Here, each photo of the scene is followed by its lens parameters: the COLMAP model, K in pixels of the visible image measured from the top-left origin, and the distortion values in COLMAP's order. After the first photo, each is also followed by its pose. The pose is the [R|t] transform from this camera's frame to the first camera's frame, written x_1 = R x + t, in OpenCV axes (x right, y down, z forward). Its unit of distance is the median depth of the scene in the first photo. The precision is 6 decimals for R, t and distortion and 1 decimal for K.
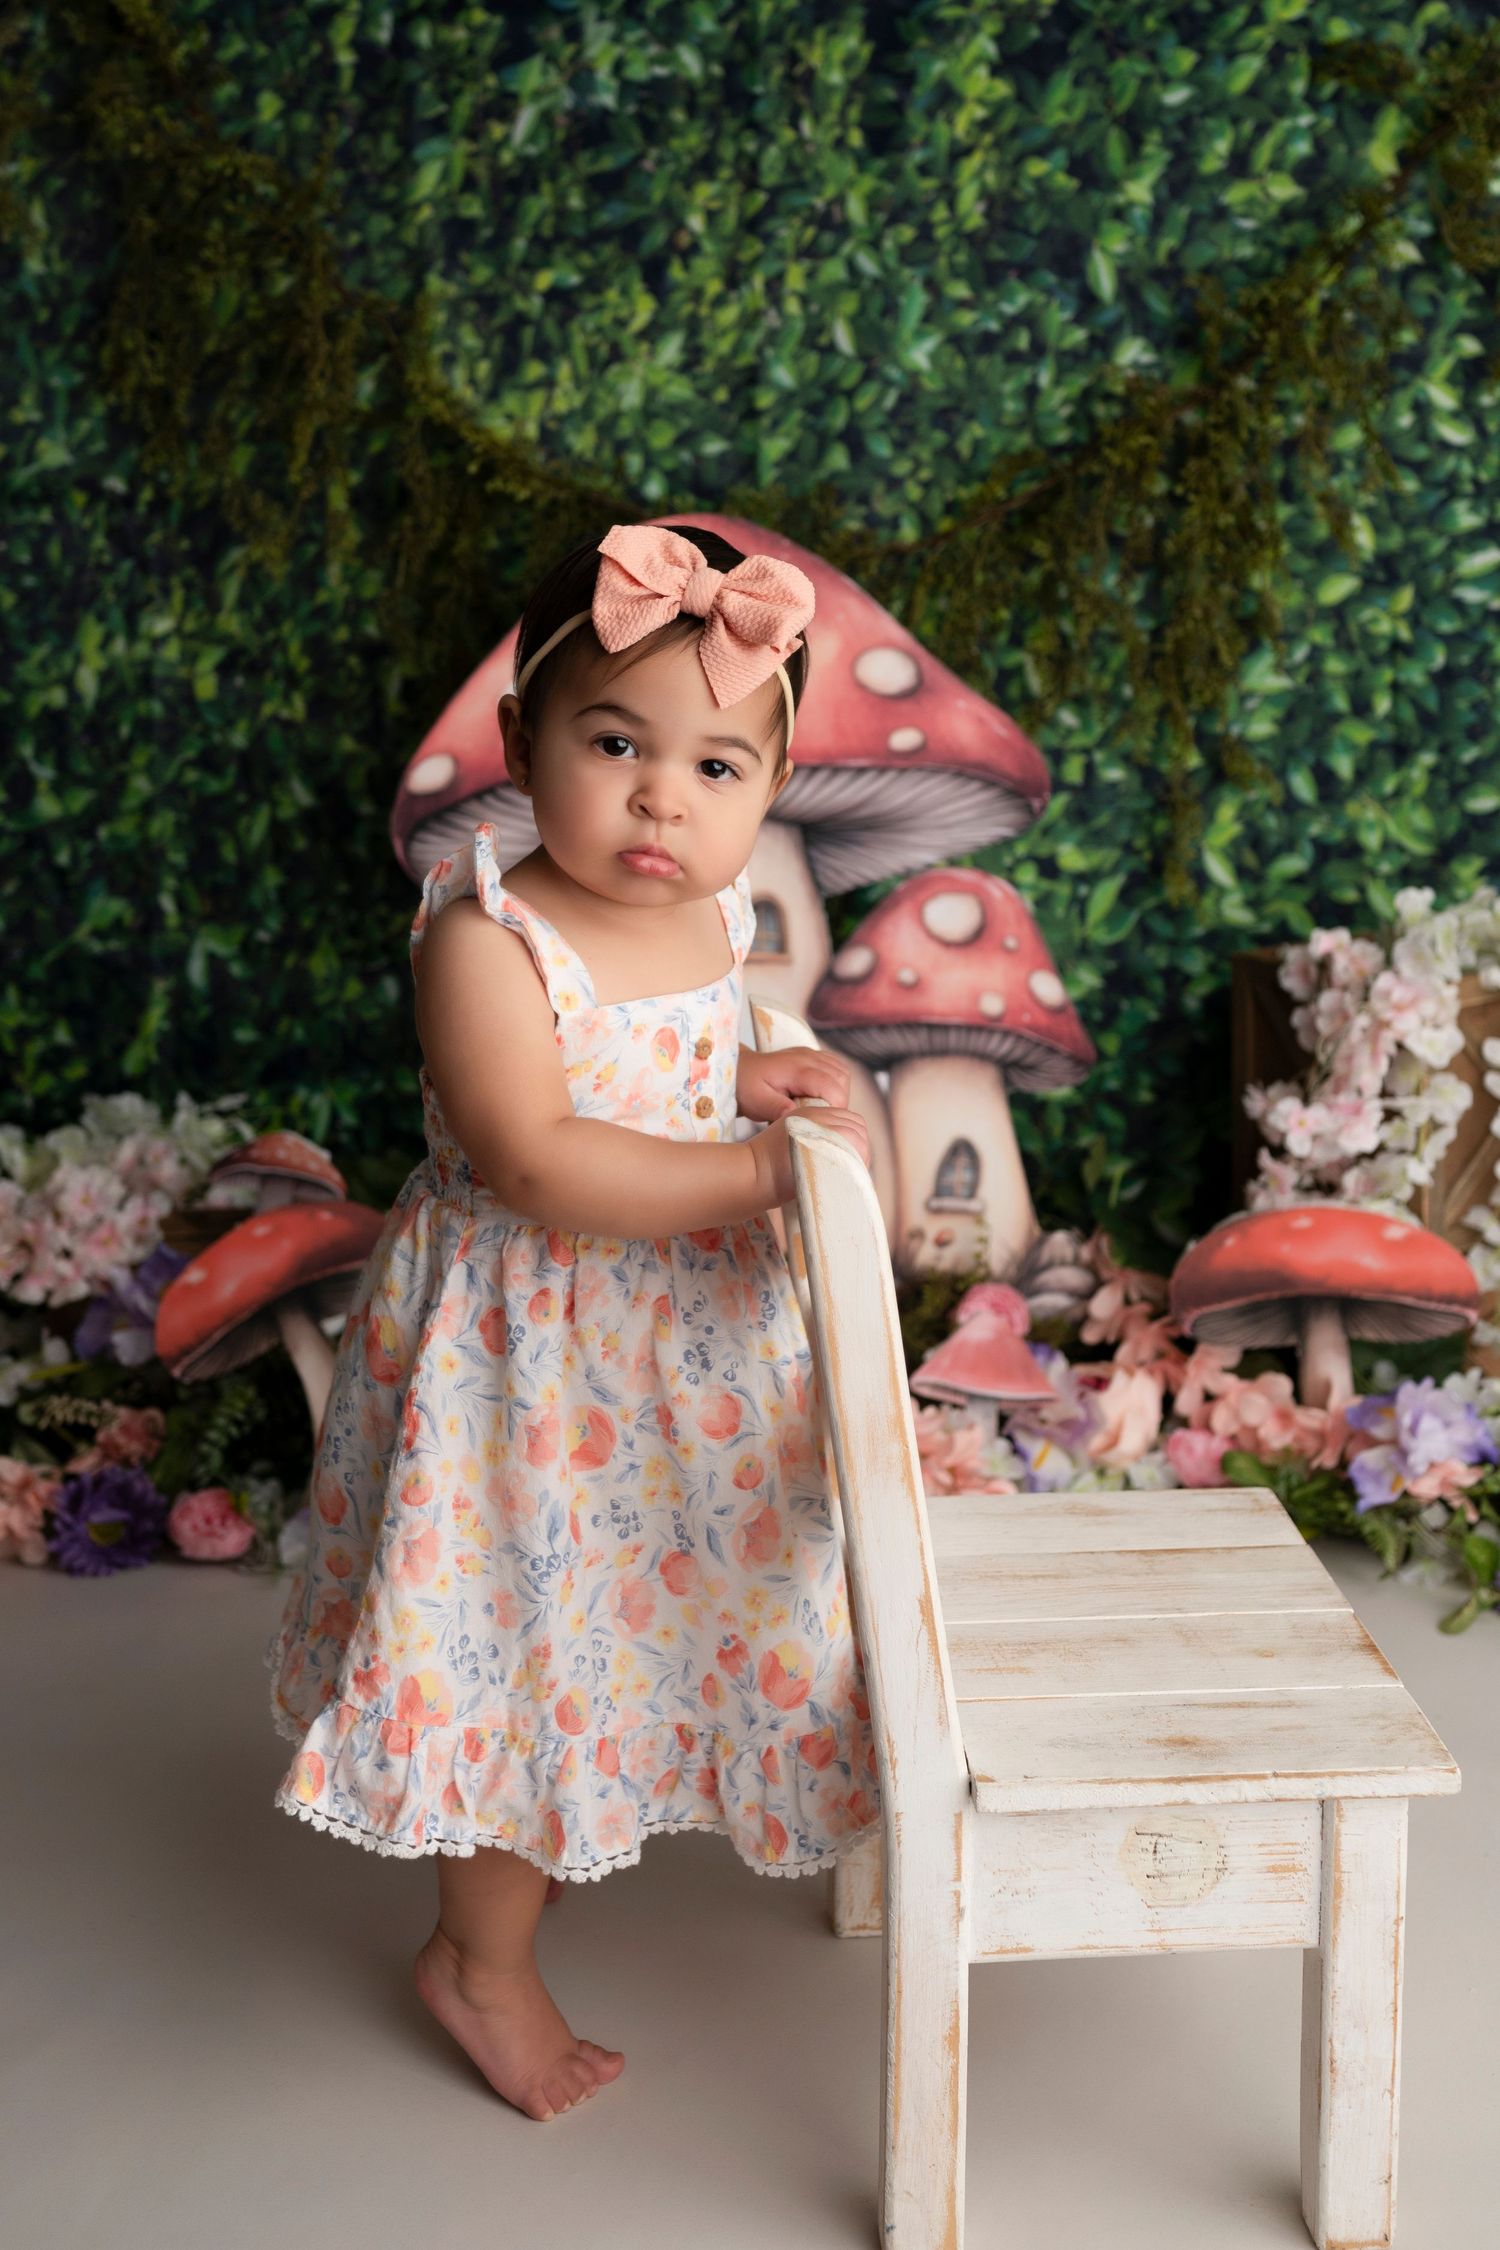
lens RADIAL K [[2587.8, 0, 754.8], [0, 2587.8, 861.7], [0, 0, 1]] dist [-0.003148, -0.003292]
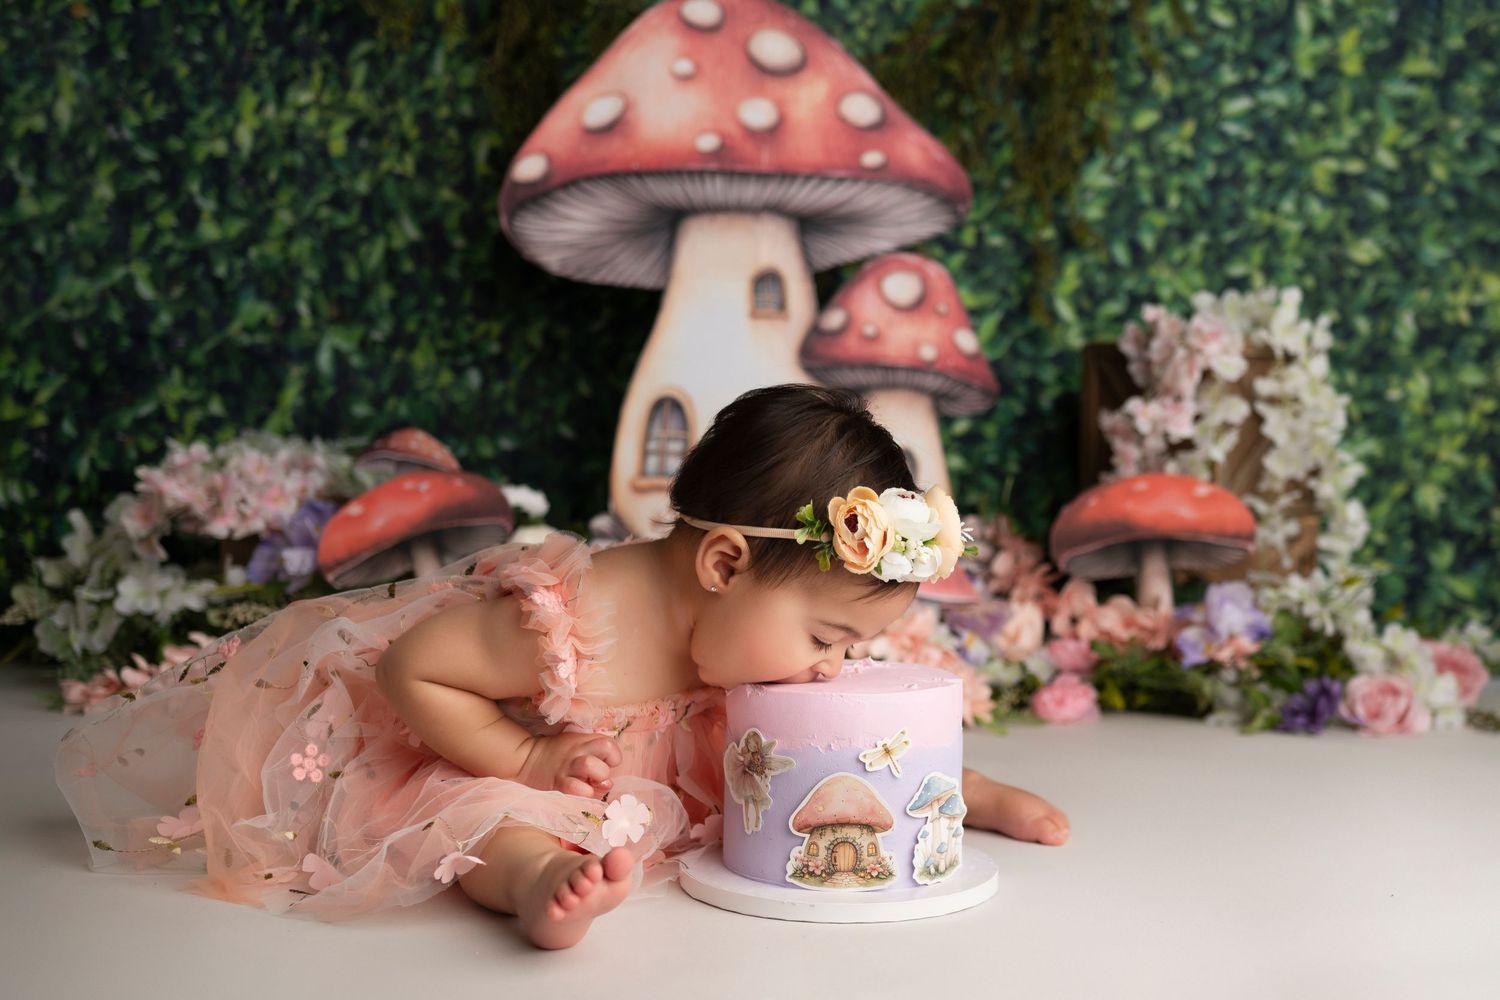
lens RADIAL K [[1838.1, 0, 995.3], [0, 1838.1, 639.9], [0, 0, 1]] dist [-0.003790, -0.001602]
pose [[0.976635, 0.010857, 0.214632, -0.082331], [-0.005200, 0.999625, -0.026903, 0.221938], [-0.214843, 0.025158, 0.976324, -0.004892]]
